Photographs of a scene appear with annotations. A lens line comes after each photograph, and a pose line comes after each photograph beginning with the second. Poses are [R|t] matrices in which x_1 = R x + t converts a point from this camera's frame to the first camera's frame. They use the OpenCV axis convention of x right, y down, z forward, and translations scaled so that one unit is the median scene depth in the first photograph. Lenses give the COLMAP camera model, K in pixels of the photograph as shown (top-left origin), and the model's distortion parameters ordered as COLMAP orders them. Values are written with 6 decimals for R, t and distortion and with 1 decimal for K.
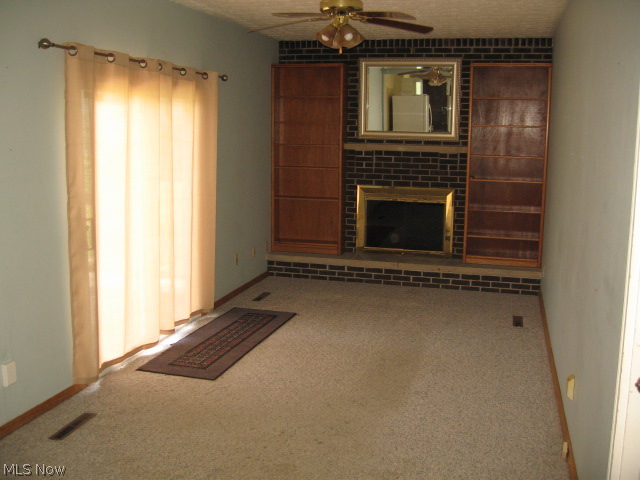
lens RADIAL K [[702.8, 0, 320.0], [0, 702.8, 240.0], [0, 0, 1]] dist [-0.117171, 0.059457]
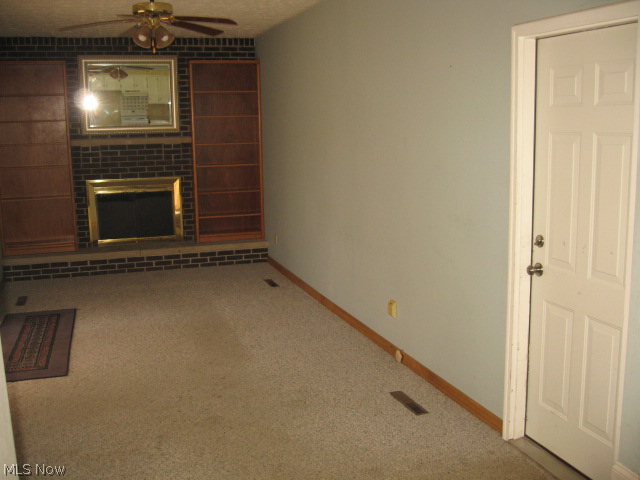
lens RADIAL K [[702.8, 0, 320.0], [0, 702.8, 240.0], [0, 0, 1]] dist [-0.117171, 0.059457]
pose [[0.831762, -0.120515, 0.541893, -0.230877], [0.116481, 0.992309, 0.041897, 0.004820], [-0.542774, 0.028272, 0.839403, -0.025912]]
